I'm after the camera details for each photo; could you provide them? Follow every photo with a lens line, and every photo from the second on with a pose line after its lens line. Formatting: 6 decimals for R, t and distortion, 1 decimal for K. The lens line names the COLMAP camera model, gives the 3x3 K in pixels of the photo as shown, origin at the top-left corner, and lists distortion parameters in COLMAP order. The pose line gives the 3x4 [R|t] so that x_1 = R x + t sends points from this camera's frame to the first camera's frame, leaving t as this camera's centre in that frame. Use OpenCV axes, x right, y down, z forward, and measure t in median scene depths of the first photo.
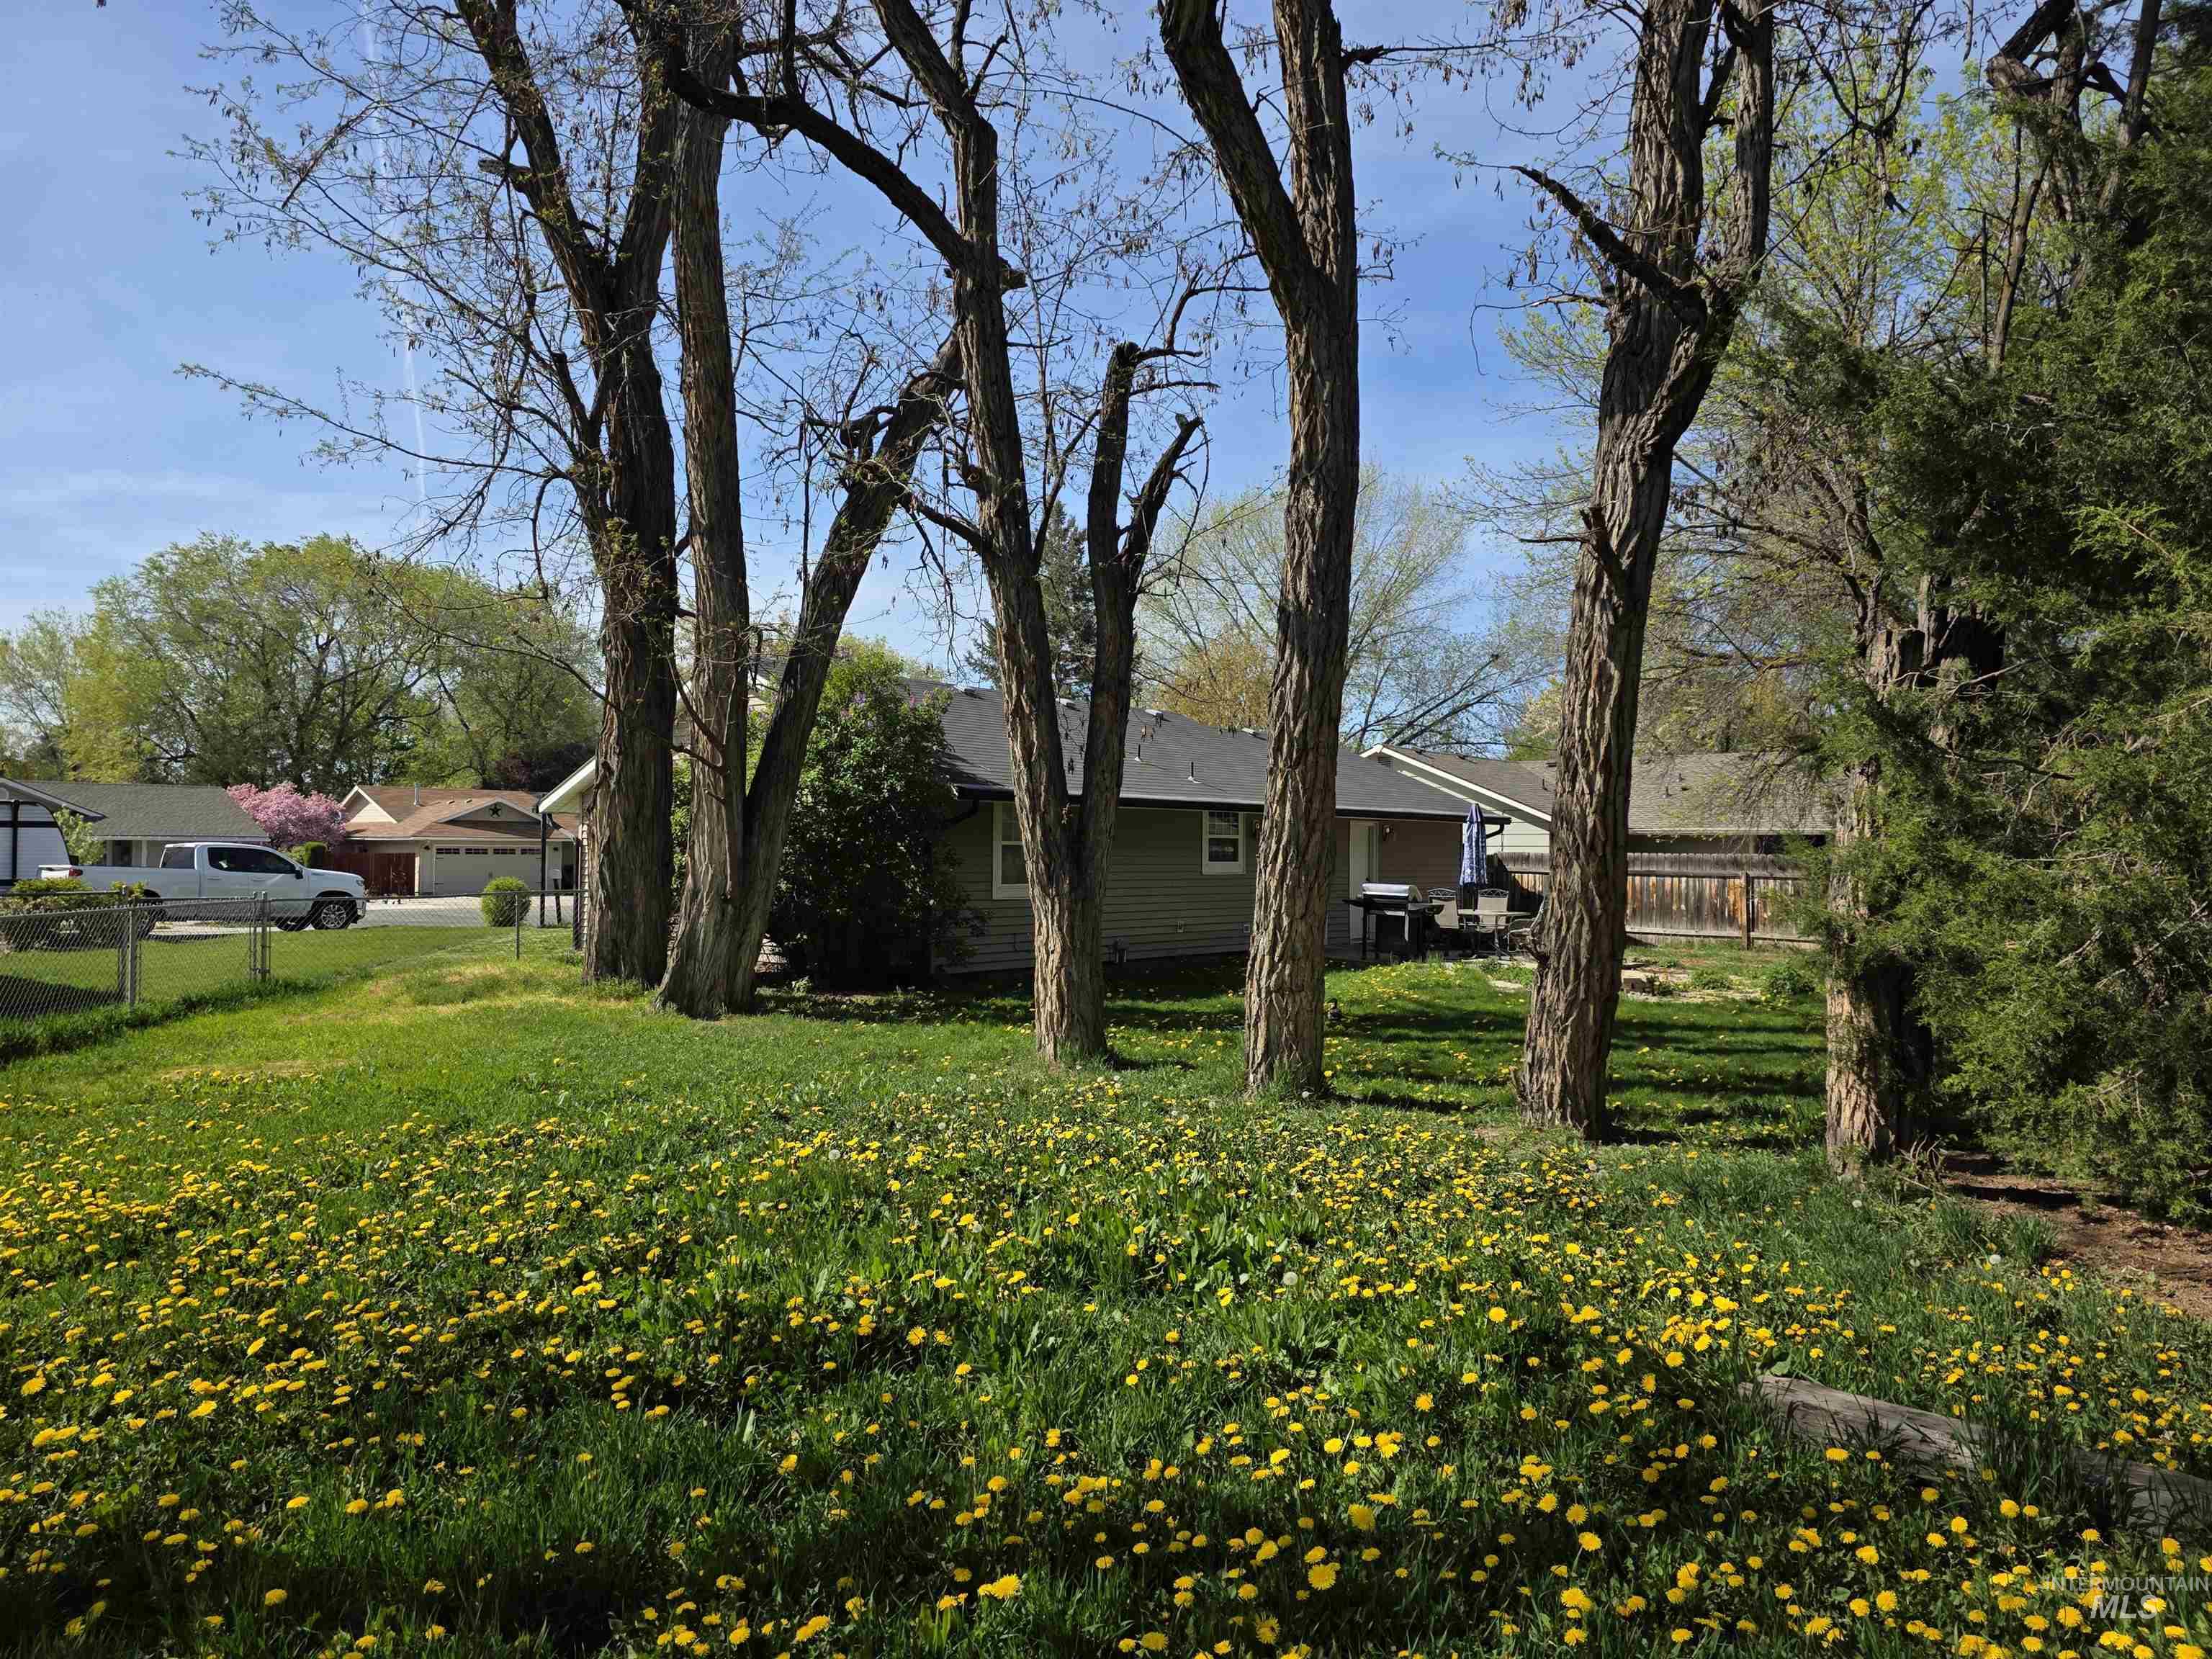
lens RADIAL K [[1481.5, 0, 1103.7], [0, 1481.5, 839.0], [0, 0, 1]] dist [0.042160, -0.035774]
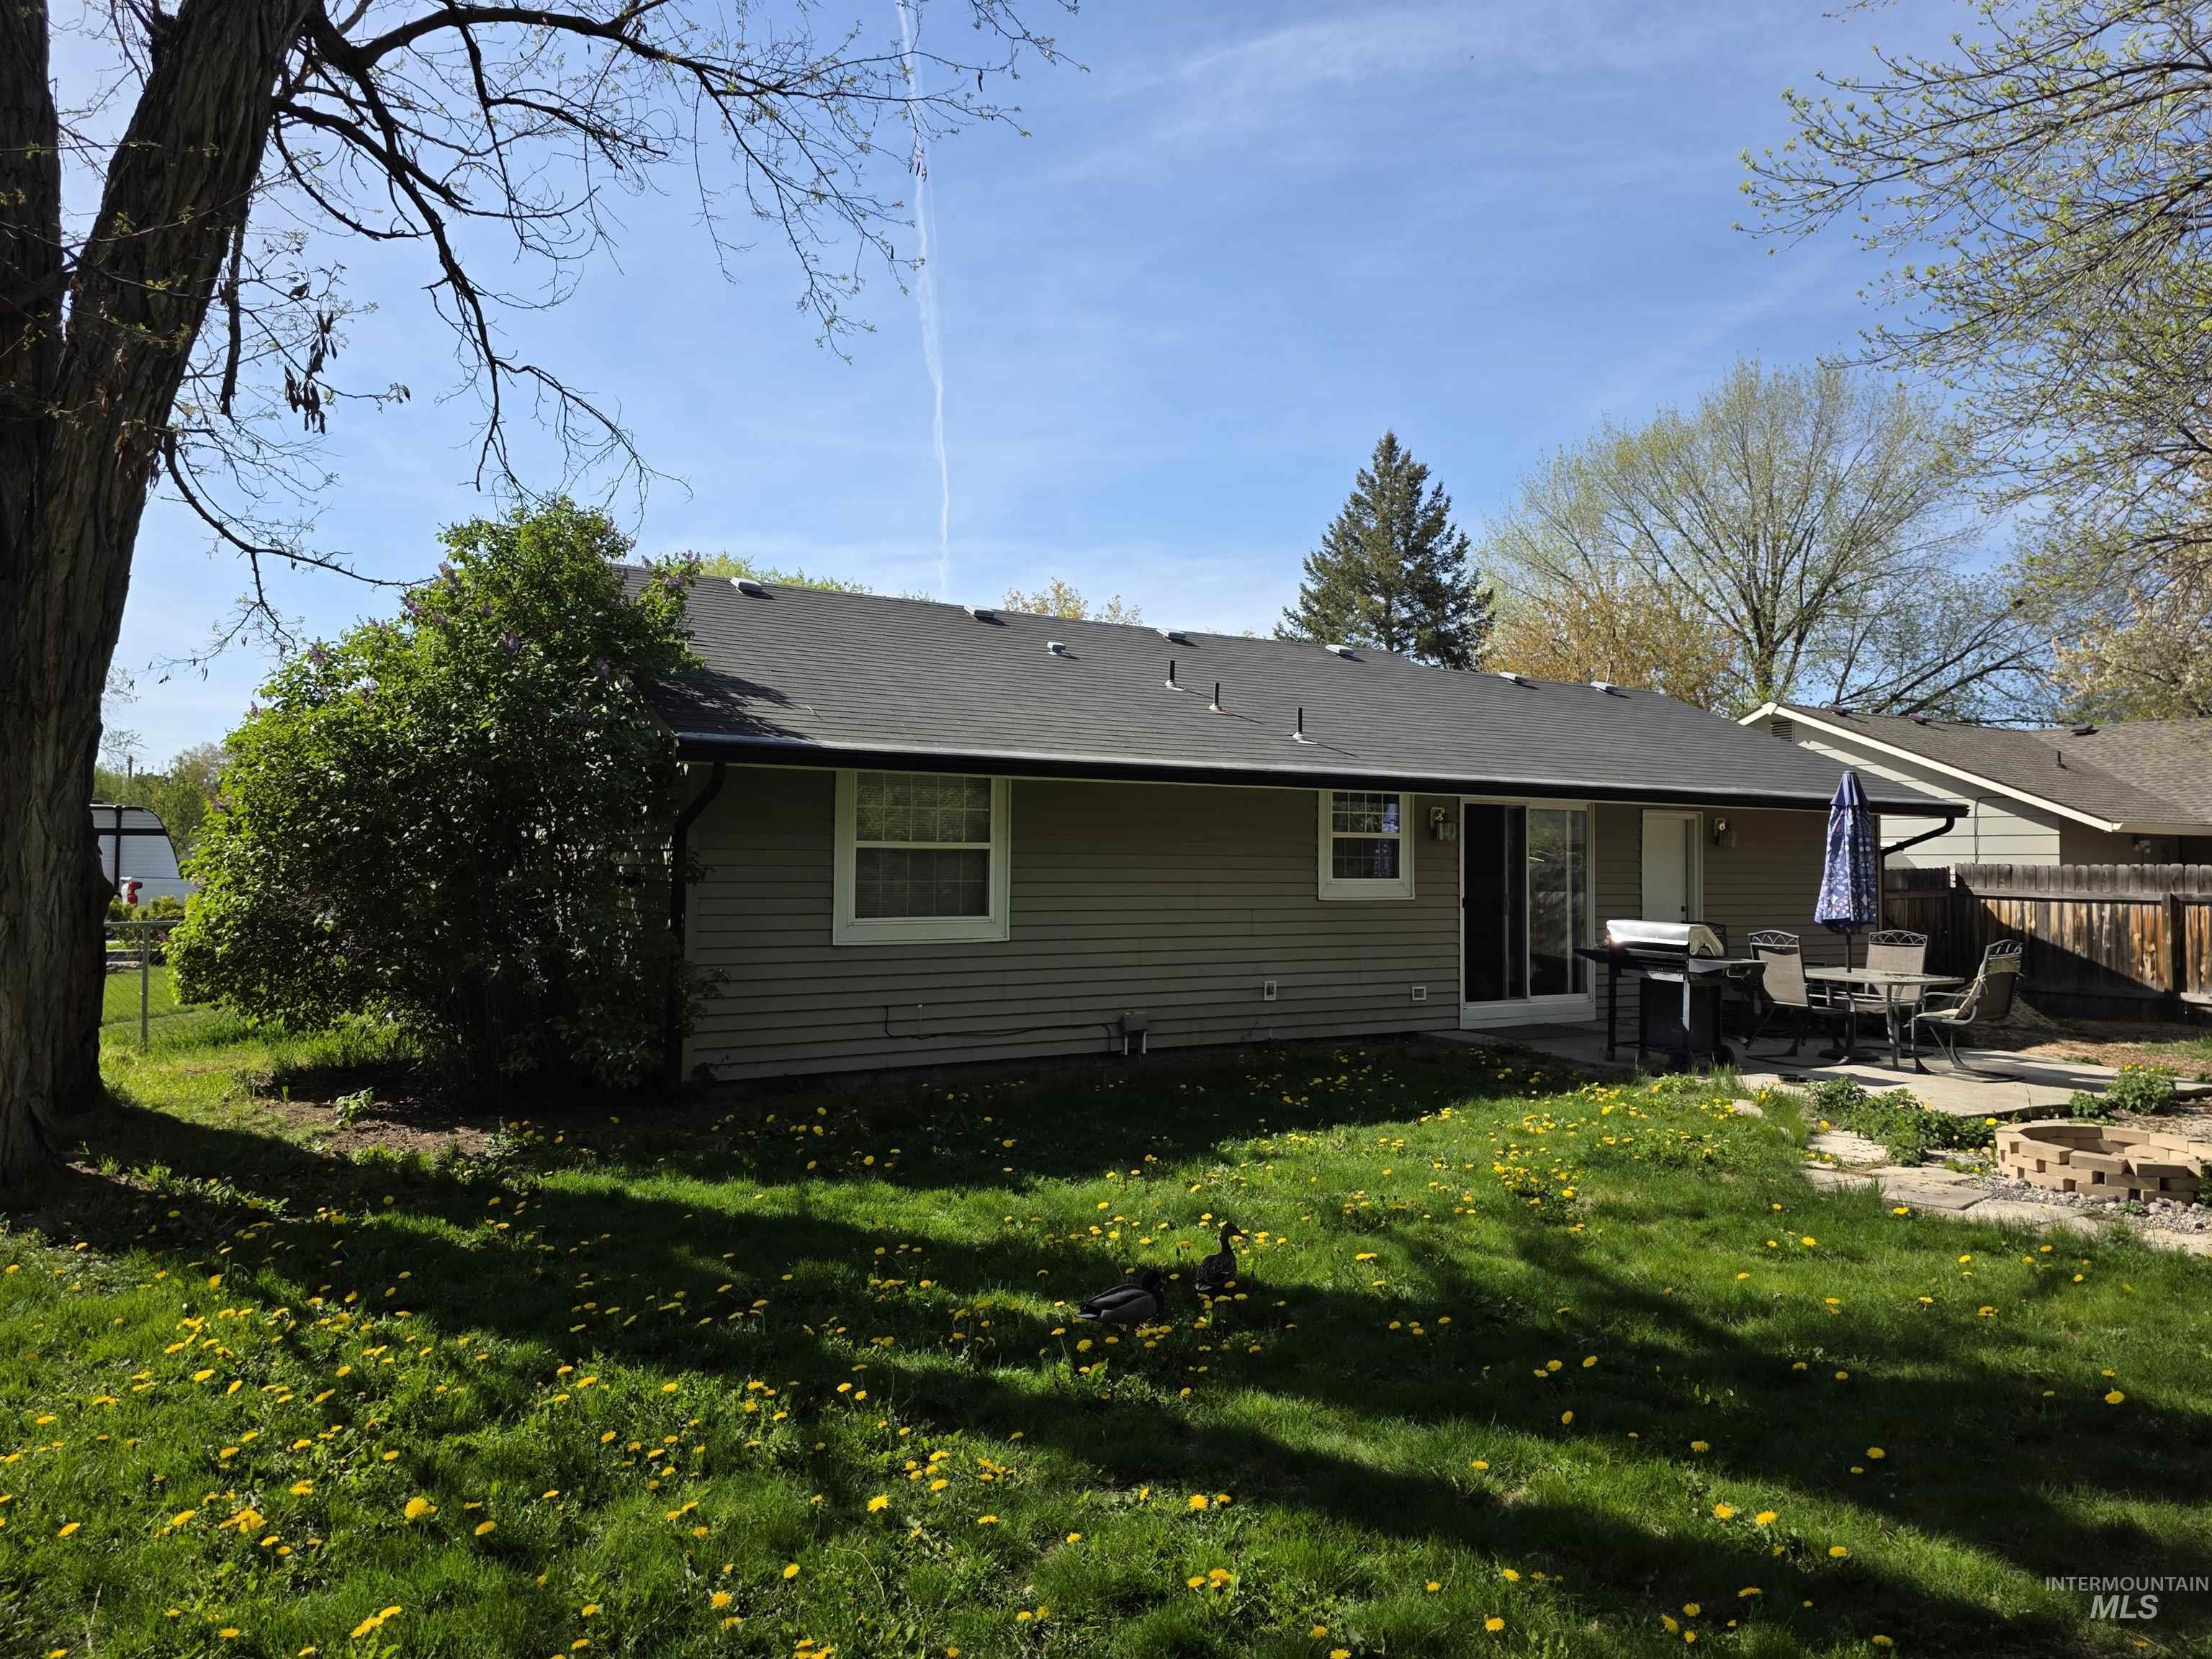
lens RADIAL K [[1481.5, 0, 1104.2], [0, 1481.5, 823.4], [0, 0, 1]] dist [0.042160, -0.035774]
pose [[0.951180, -0.007315, -0.308550, 0.146555], [0.001482, 0.999816, -0.019134, 0.004182], [0.308633, 0.017743, 0.951016, 0.365797]]
